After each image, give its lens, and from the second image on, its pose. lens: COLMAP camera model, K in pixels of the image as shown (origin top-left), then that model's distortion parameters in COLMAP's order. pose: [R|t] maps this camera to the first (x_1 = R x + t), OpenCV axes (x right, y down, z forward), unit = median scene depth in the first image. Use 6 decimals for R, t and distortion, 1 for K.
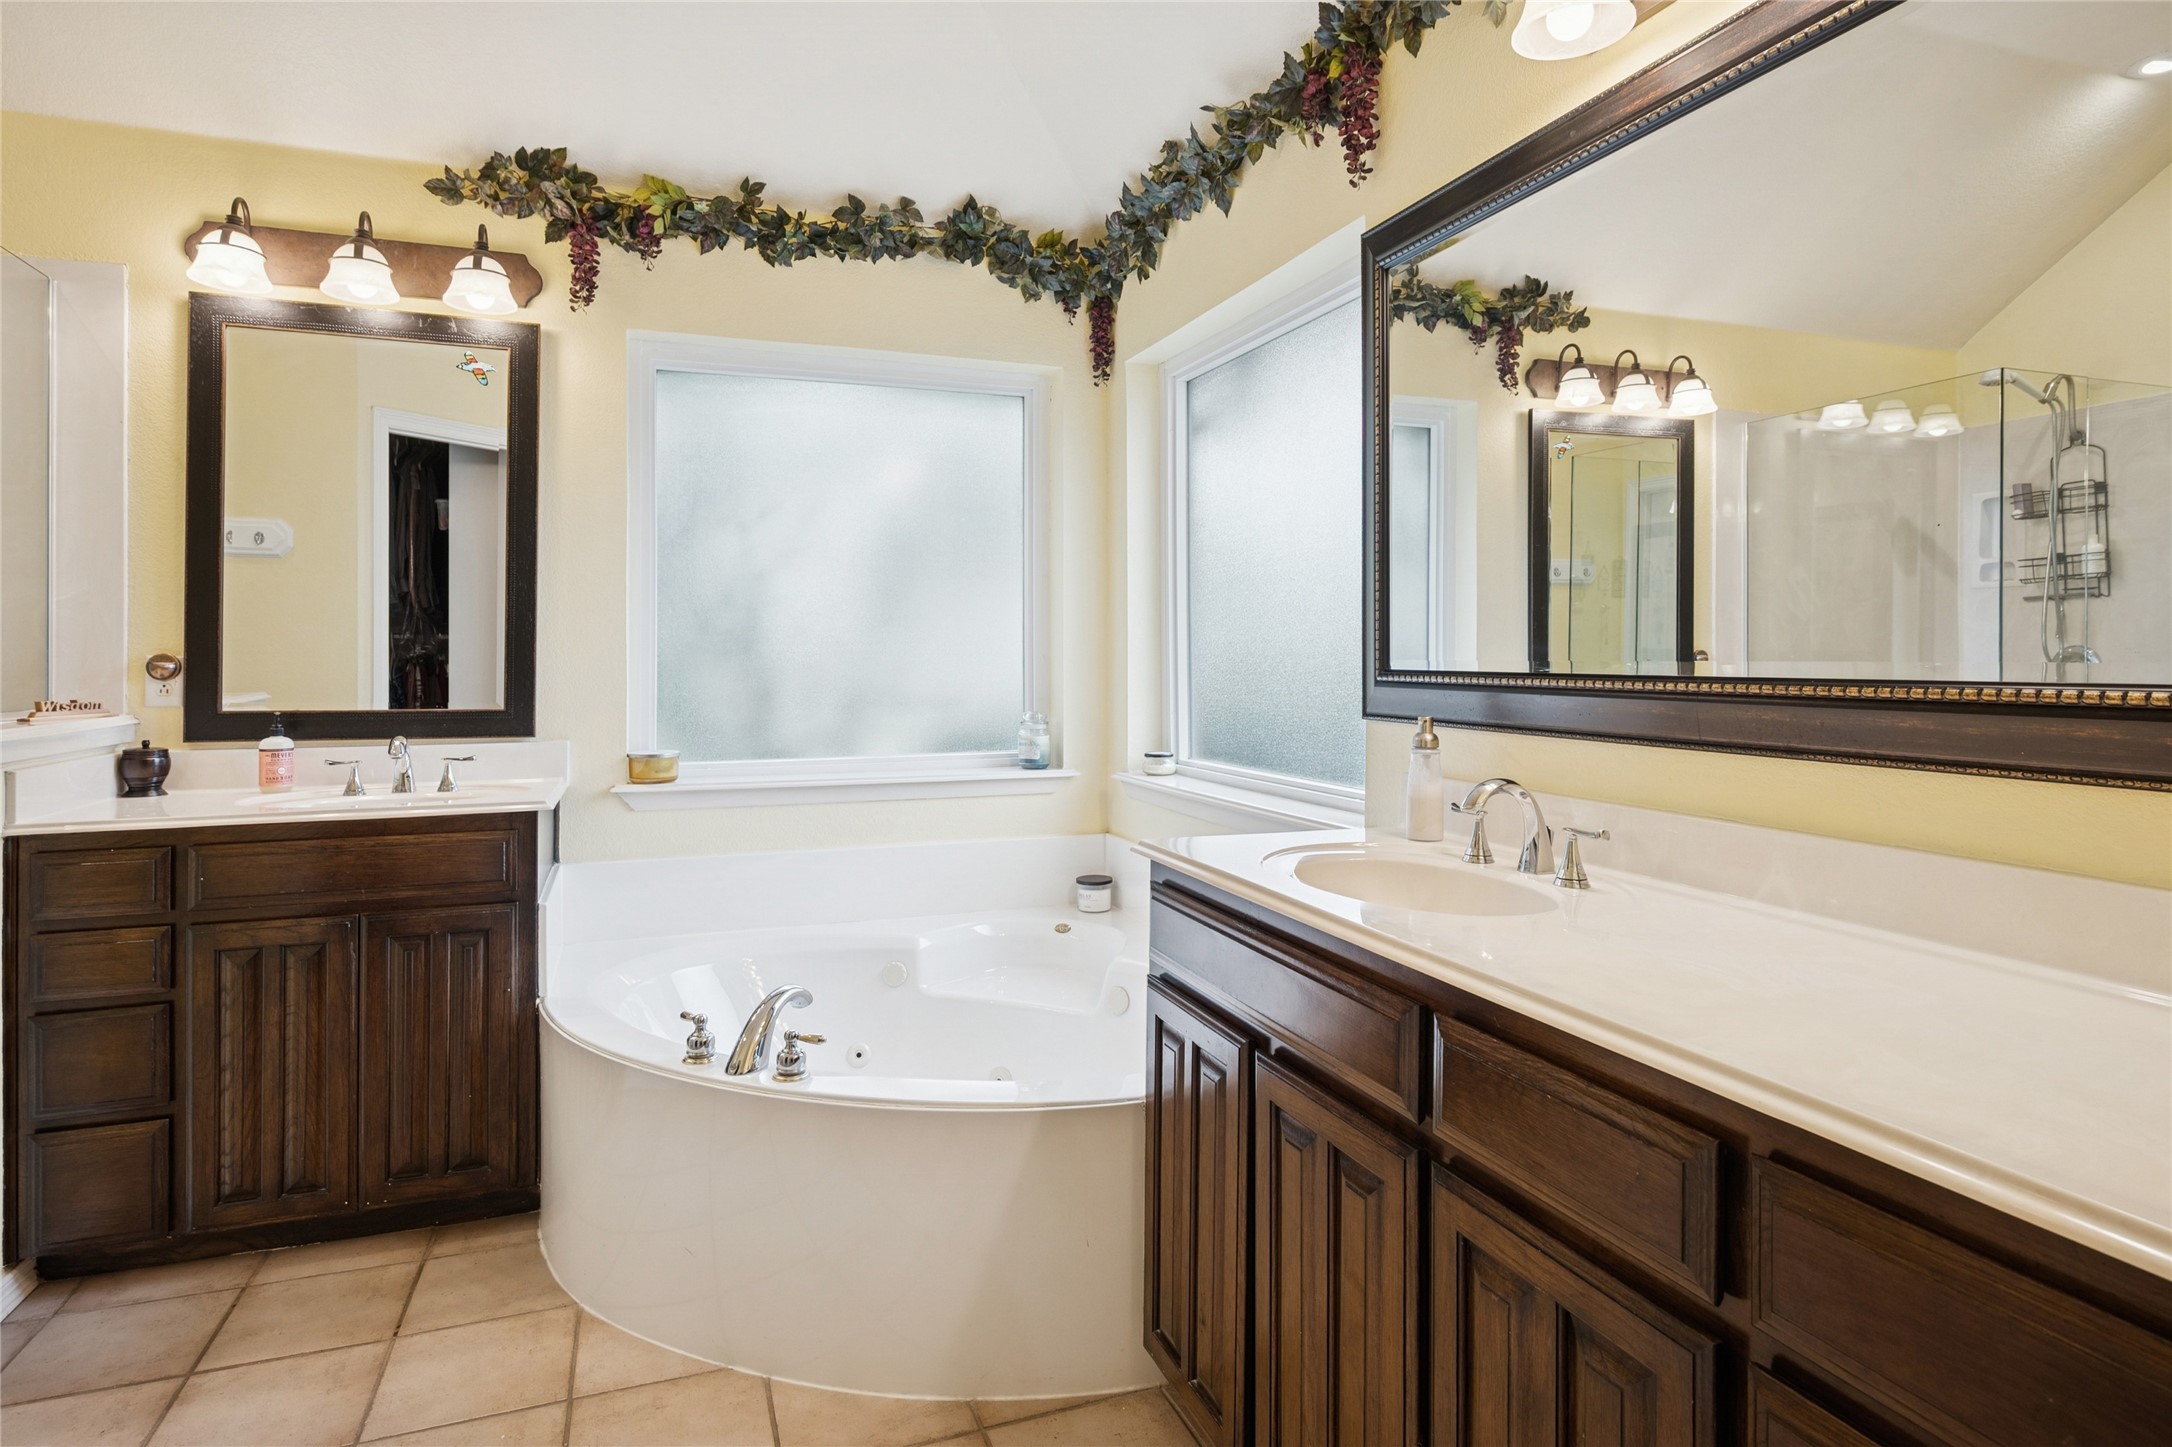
lens RADIAL K [[1179.0, 0, 1083.8], [0, 1179.0, 652.1], [0, 0, 1]] dist [0.000657, 0.000437]
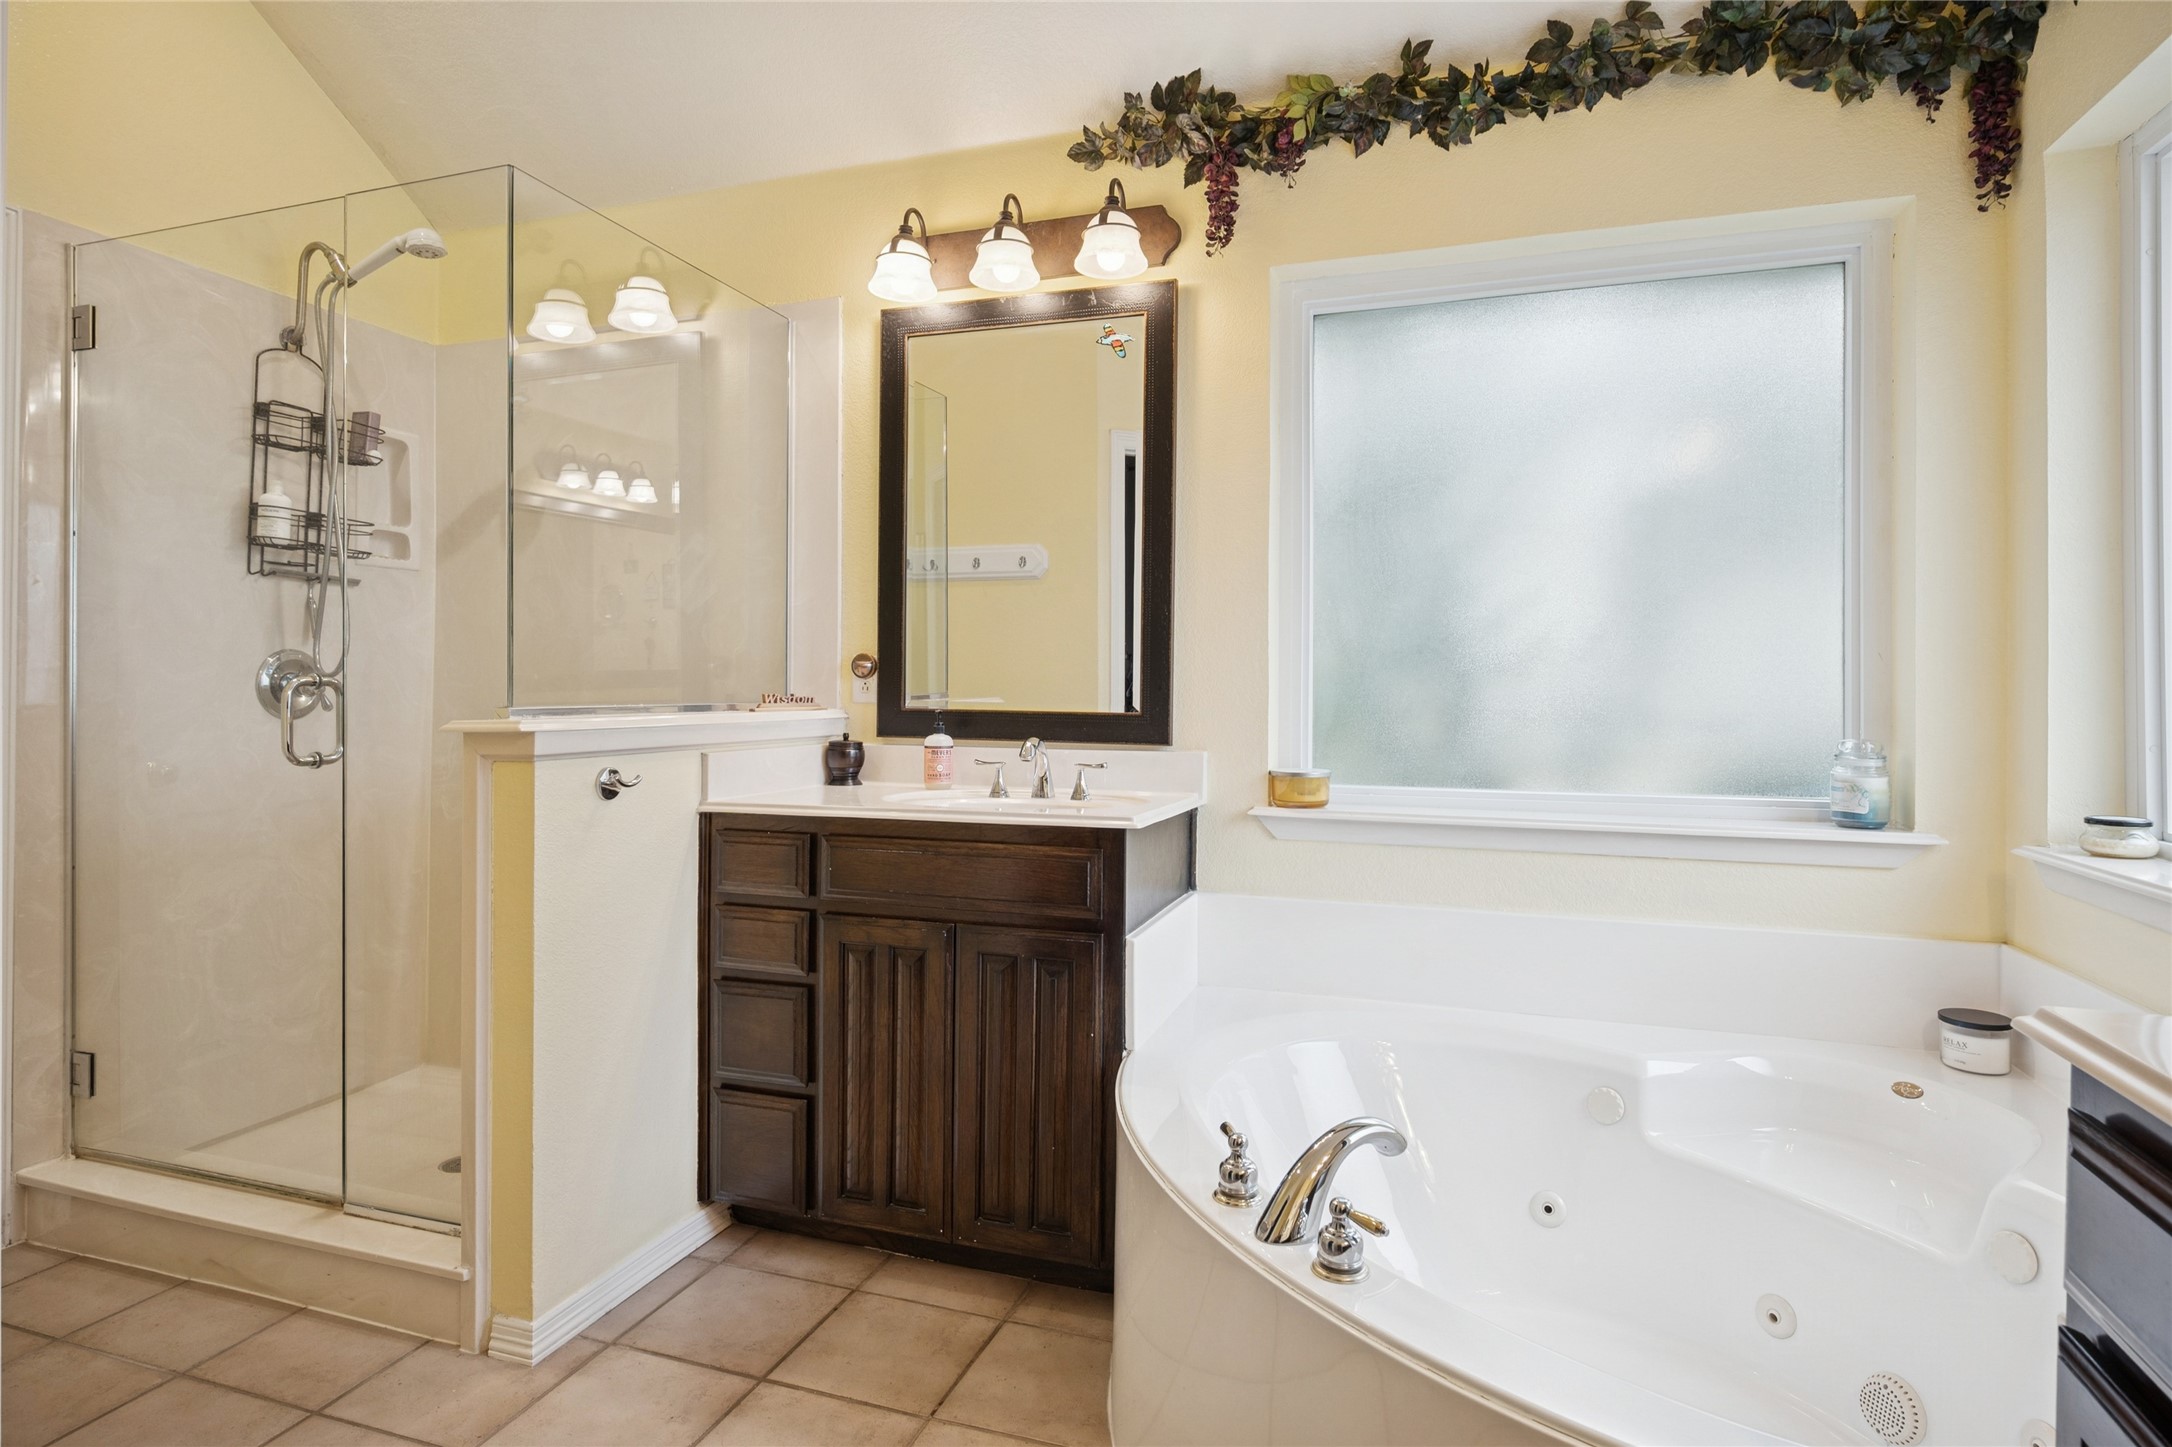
lens RADIAL K [[1140.2, 0, 1085.5], [0, 1140.2, 683.7], [0, 0, 1]] dist [-0.002749, -0.000049]
pose [[0.777073, 0.002541, -0.629405, 0.025140], [-0.004439, 0.999989, -0.001443, 0.027193], [0.629395, 0.003915, 0.777076, 0.296570]]
